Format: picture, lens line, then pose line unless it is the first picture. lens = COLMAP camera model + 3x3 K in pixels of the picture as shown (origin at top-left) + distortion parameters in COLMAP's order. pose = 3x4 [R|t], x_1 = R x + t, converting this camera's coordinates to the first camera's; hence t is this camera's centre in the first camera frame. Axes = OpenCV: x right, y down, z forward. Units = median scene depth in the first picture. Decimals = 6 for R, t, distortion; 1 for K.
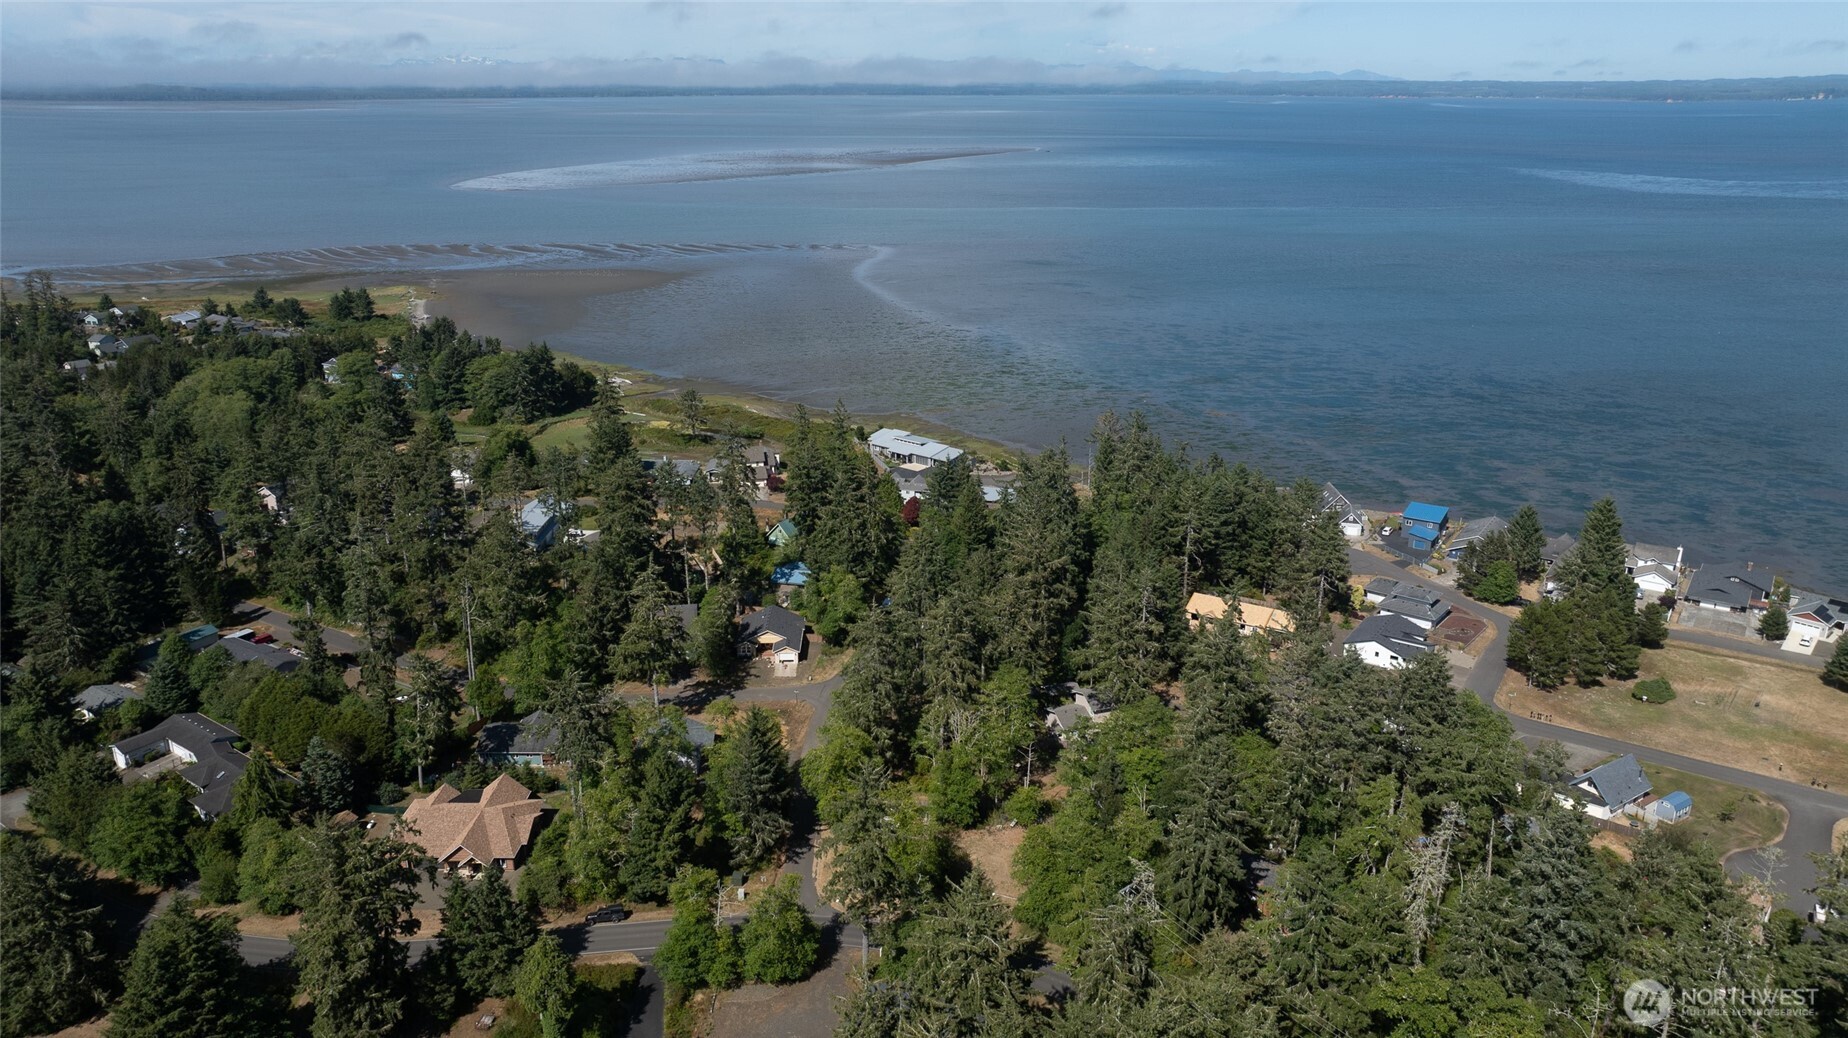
lens RADIAL K [[1293.9, 0, 929.8], [0, 1293.9, 518.3], [0, 0, 1]] dist [-0.041854, 0.042270]
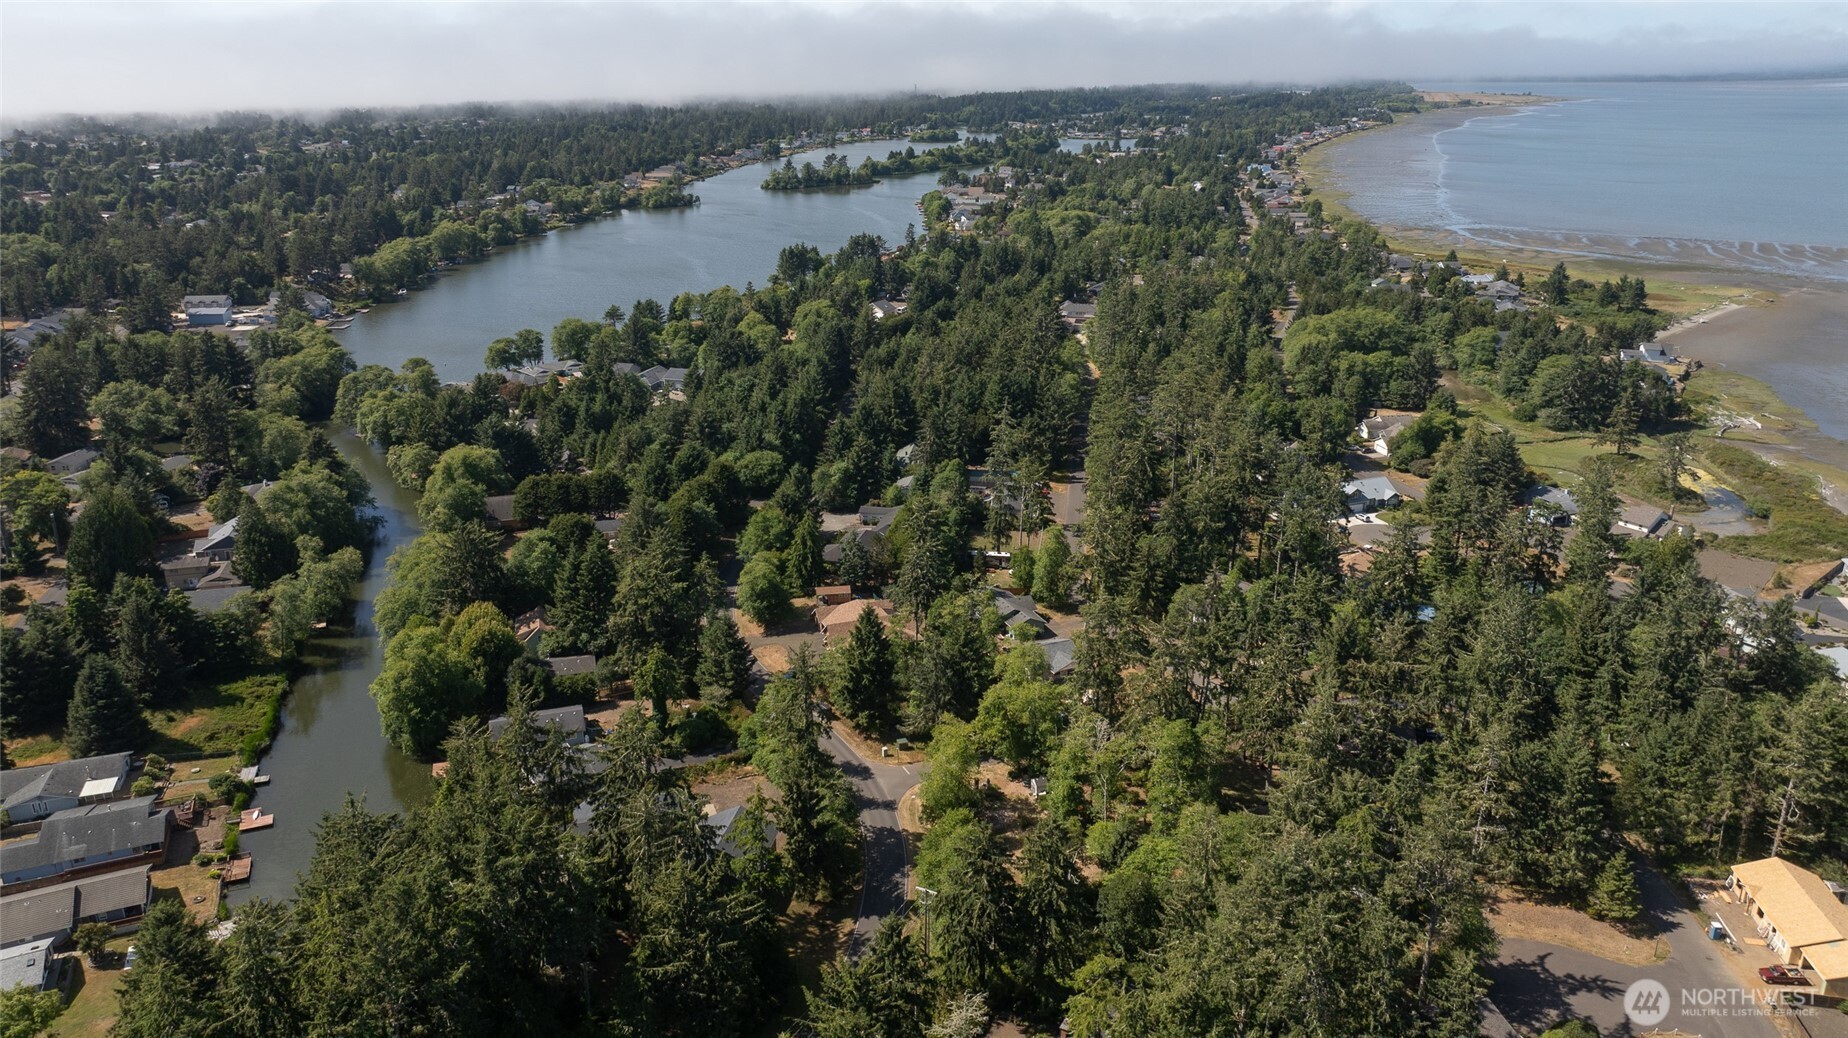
lens RADIAL K [[1293.9, 0, 931.2], [0, 1293.9, 513.2], [0, 0, 1]] dist [-0.041854, 0.042270]
pose [[0.378301, 0.303684, -0.874451, 0.407614], [-0.294548, 0.935047, 0.197303, -0.077723], [0.877571, 0.182928, 0.443178, 0.227858]]
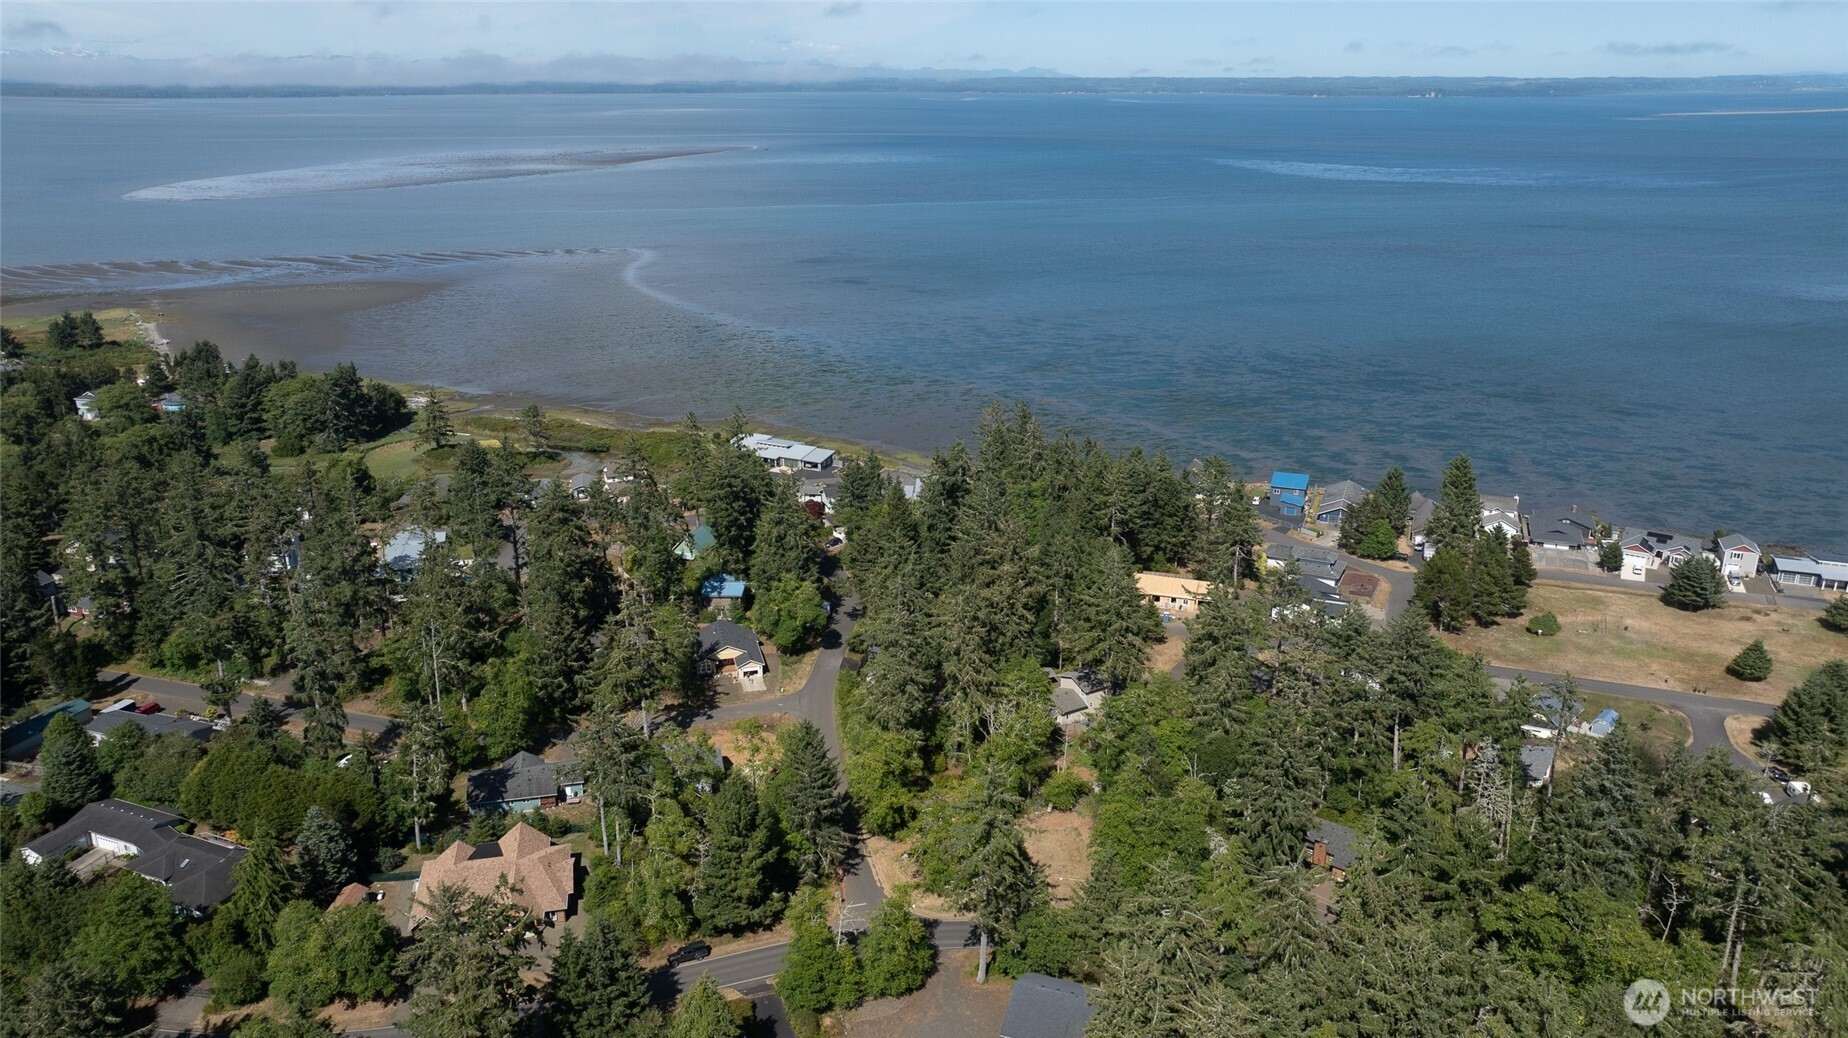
lens RADIAL K [[1293.9, 0, 929.6], [0, 1293.9, 519.7], [0, 0, 1]] dist [-0.041854, 0.042270]
pose [[0.973597, -0.072948, 0.216305, -0.122259], [0.072379, 0.997321, 0.010561, -0.004631], [-0.216496, 0.005374, 0.976269, 0.013022]]
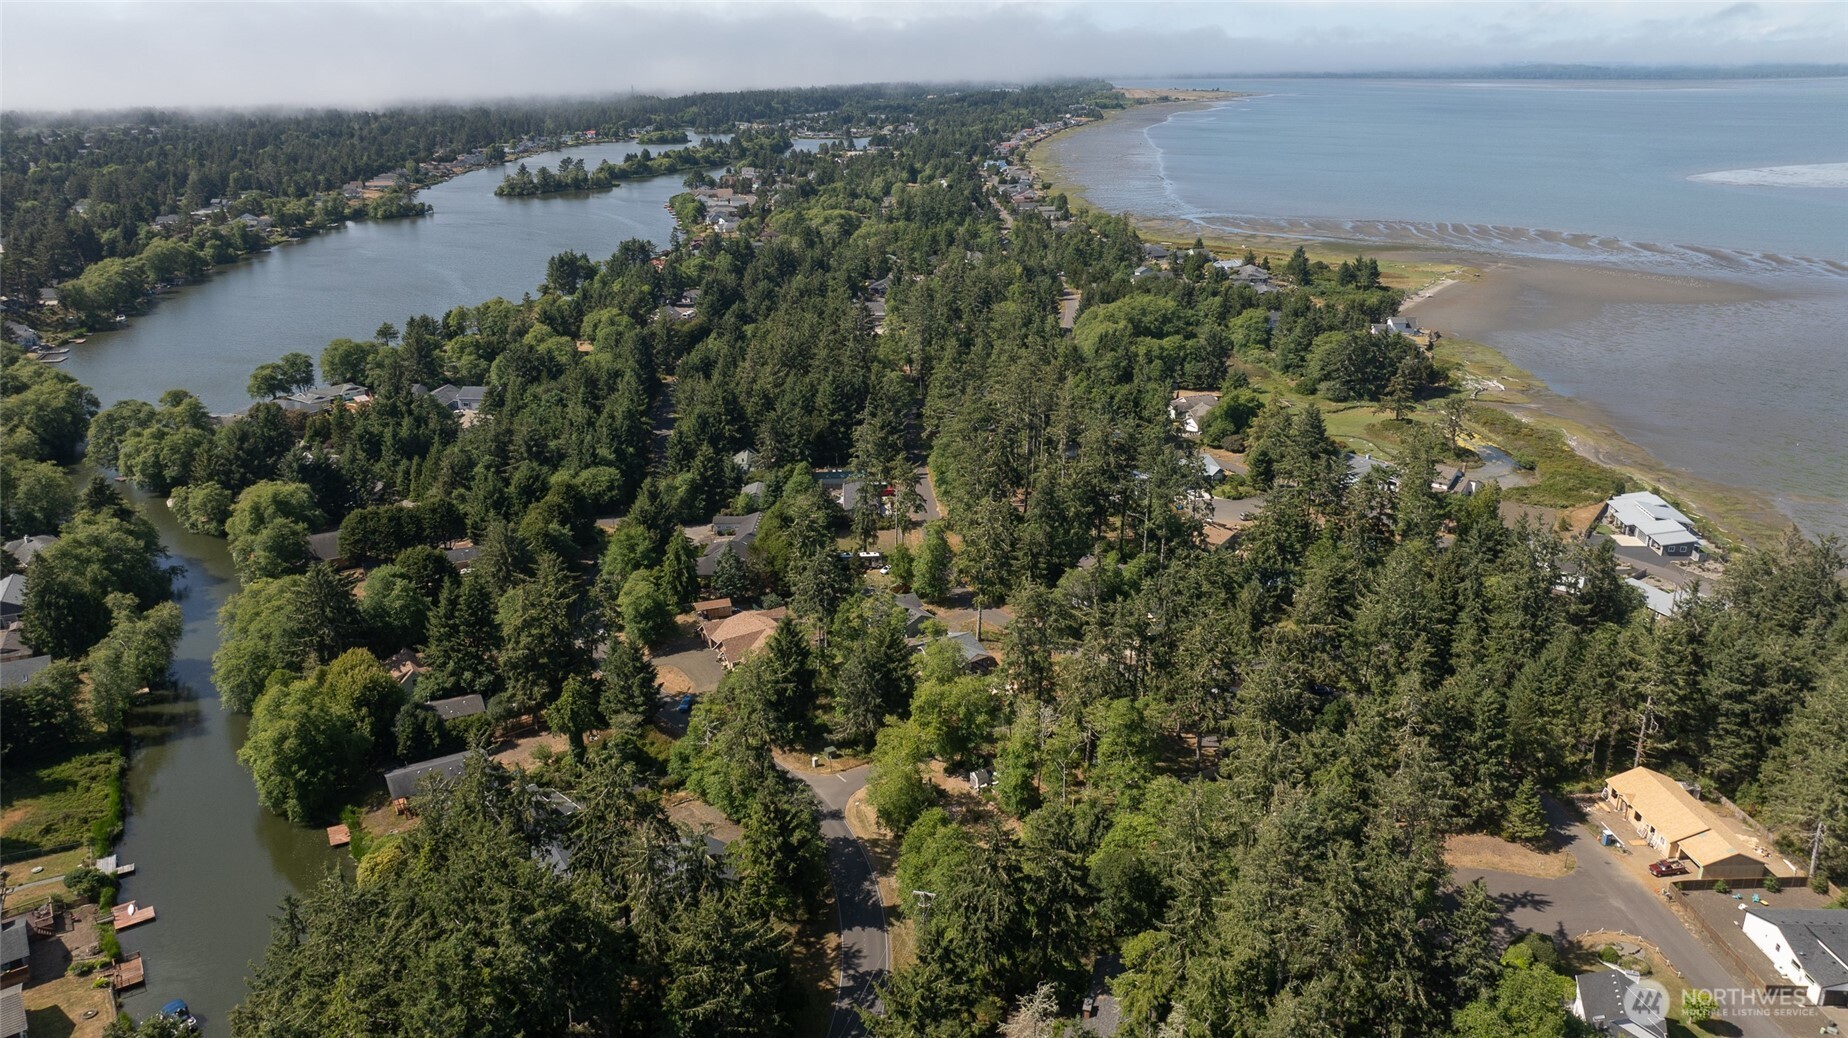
lens RADIAL K [[1293.9, 0, 930.9], [0, 1293.9, 512.0], [0, 0, 1]] dist [-0.041854, 0.042270]
pose [[0.567295, 0.269246, -0.778256, 0.369451], [-0.261303, 0.955059, 0.139940, -0.056220], [0.780959, 0.123973, 0.612155, 0.163383]]
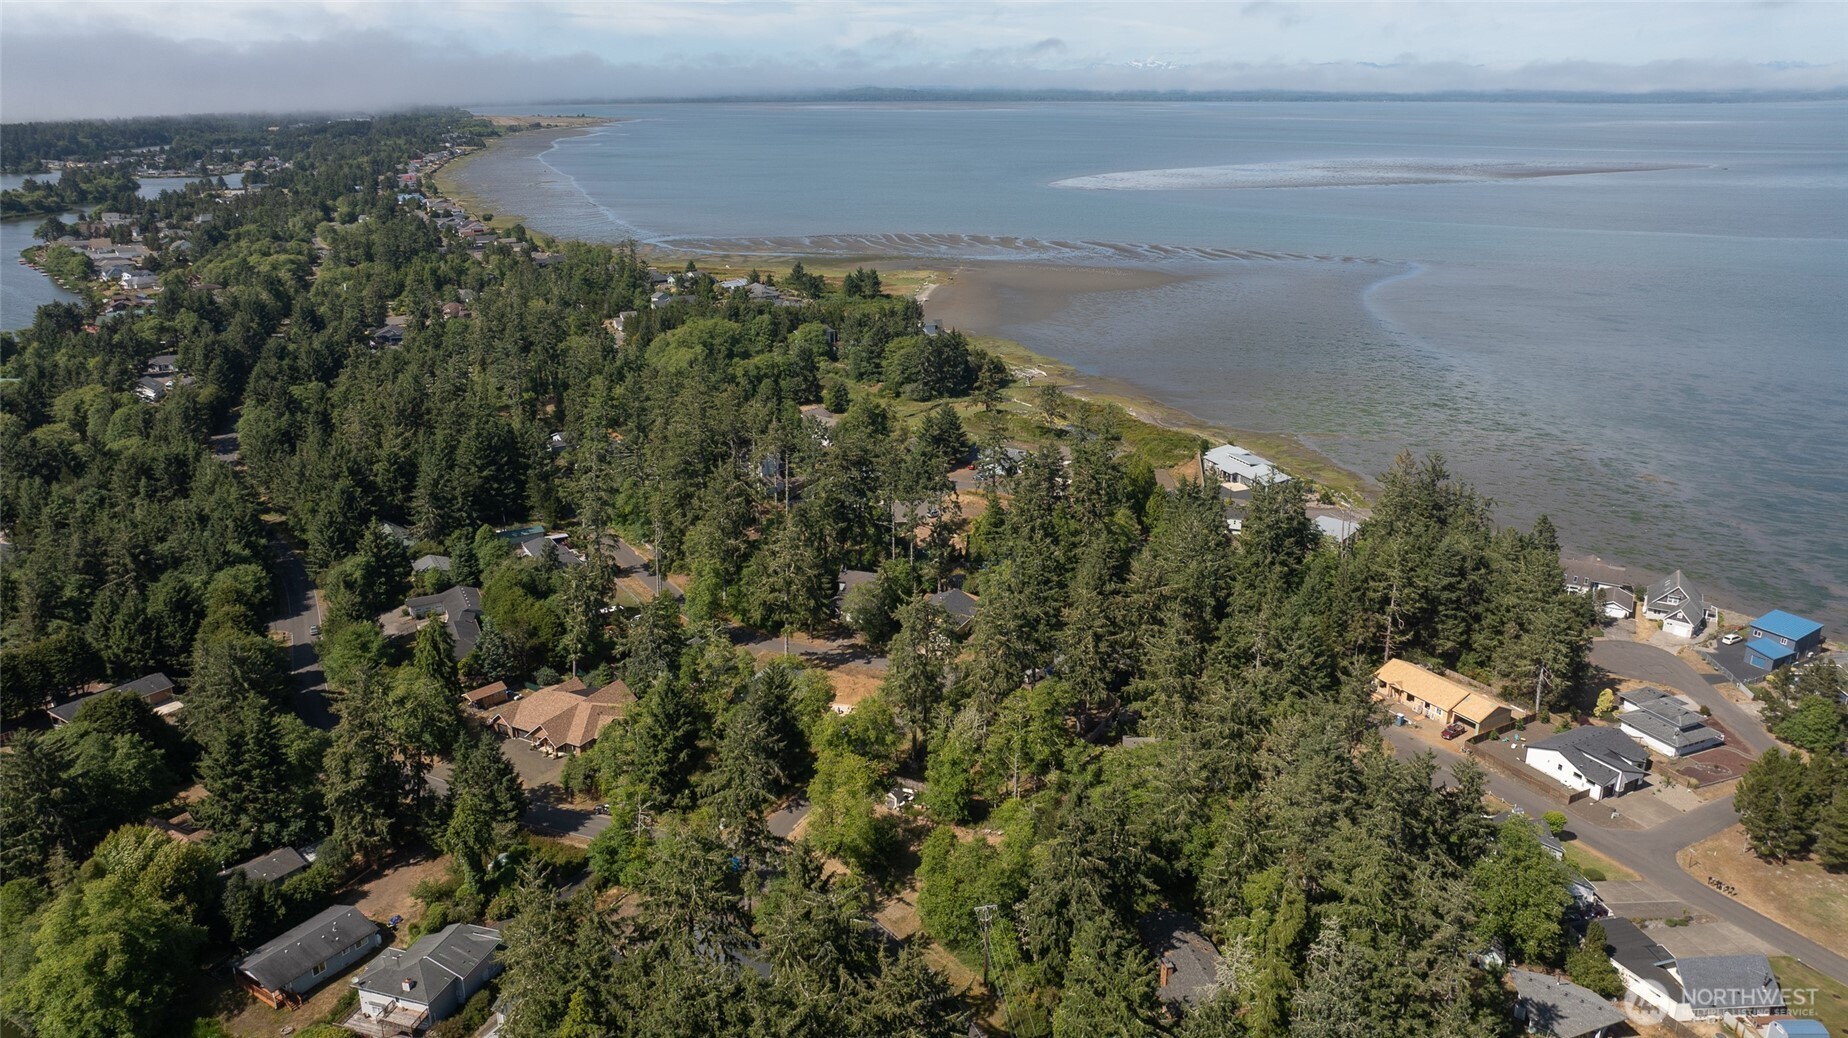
lens RADIAL K [[1293.9, 0, 930.0], [0, 1293.9, 519.5], [0, 0, 1]] dist [-0.041854, 0.042270]
pose [[0.881629, 0.148413, -0.448000, 0.225528], [-0.149487, 0.988206, 0.033193, -0.013825], [0.447643, 0.037706, 0.893417, 0.041085]]
